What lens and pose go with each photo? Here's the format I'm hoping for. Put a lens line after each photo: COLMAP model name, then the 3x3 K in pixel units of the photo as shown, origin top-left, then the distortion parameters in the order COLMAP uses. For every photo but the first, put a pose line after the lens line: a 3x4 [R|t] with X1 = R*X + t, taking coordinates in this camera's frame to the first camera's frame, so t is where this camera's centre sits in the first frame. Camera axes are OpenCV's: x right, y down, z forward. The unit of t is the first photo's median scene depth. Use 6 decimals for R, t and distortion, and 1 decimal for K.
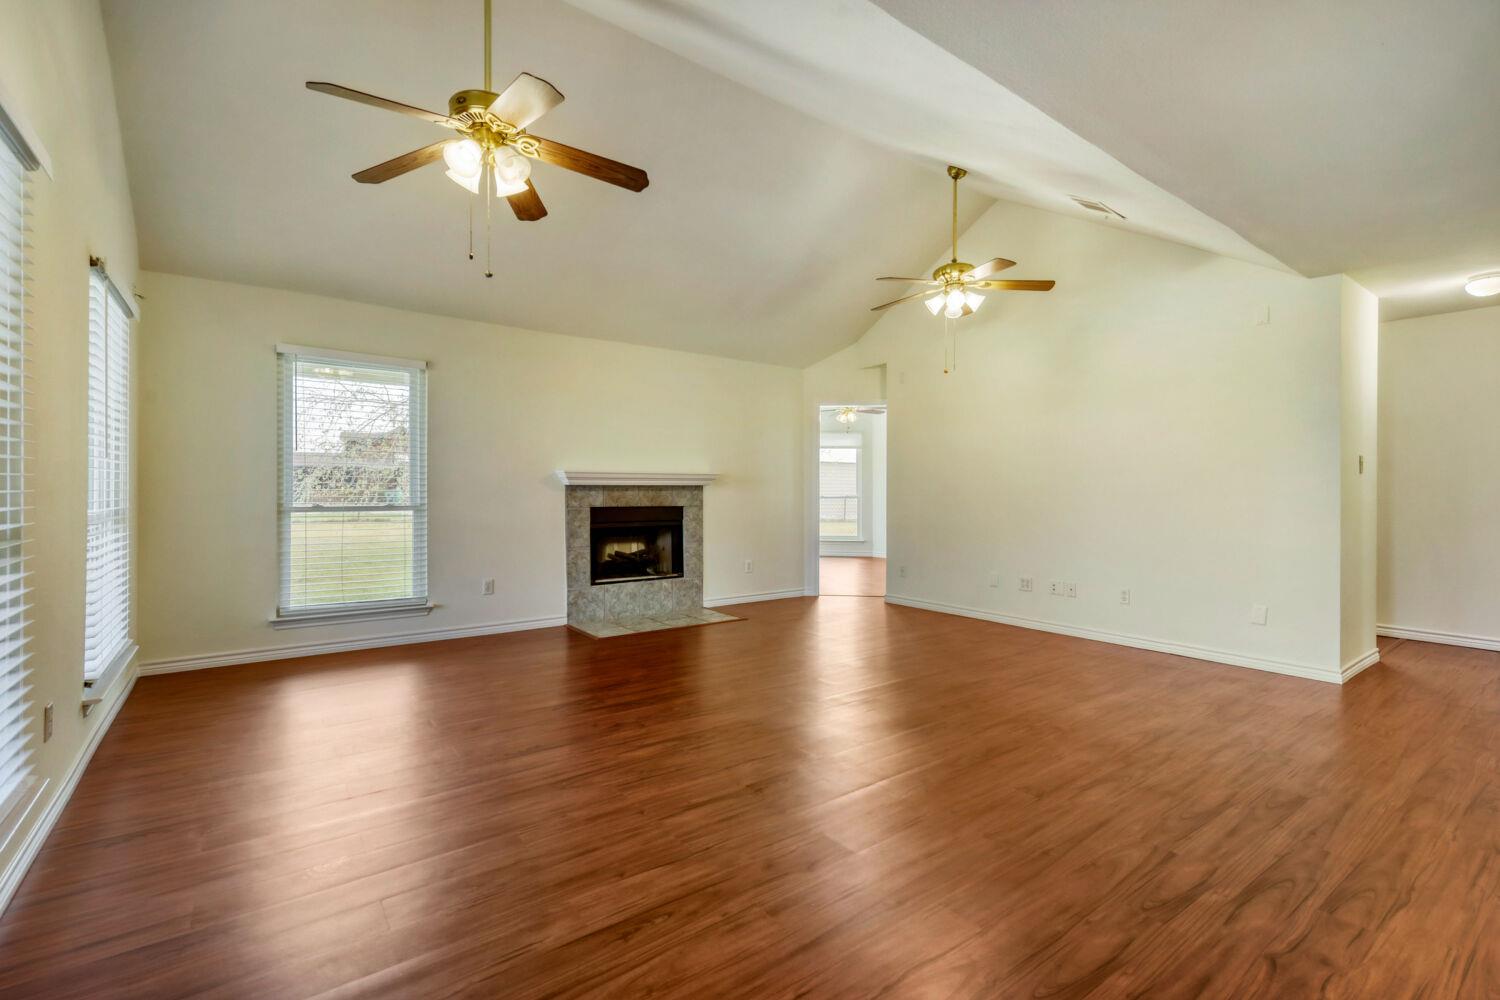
lens RADIAL K [[666.2, 0, 750.0], [0, 666.2, 500.0], [0, 0, 1]] dist [-0.001013, 0.000099]
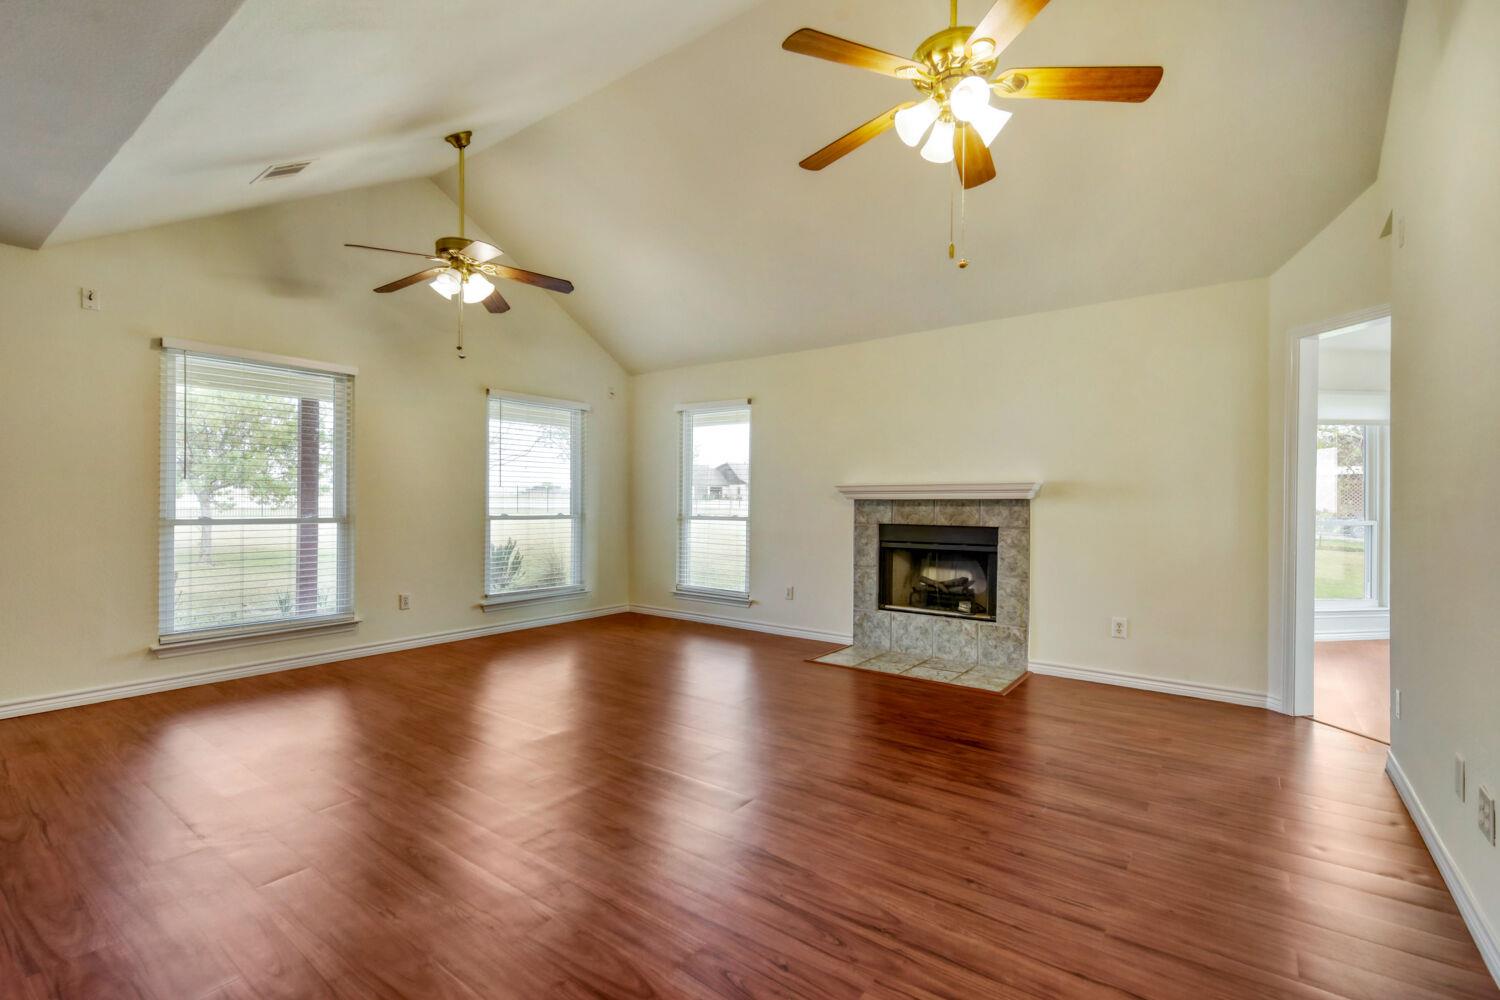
lens RADIAL K [[666.2, 0, 750.0], [0, 666.2, 500.0], [0, 0, 1]] dist [-0.001013, 0.000099]
pose [[0.274396, -0.002790, -0.961613, 0.578814], [-0.015694, 0.999850, -0.007380, -0.011936], [0.961489, 0.017117, 0.274311, 0.564481]]
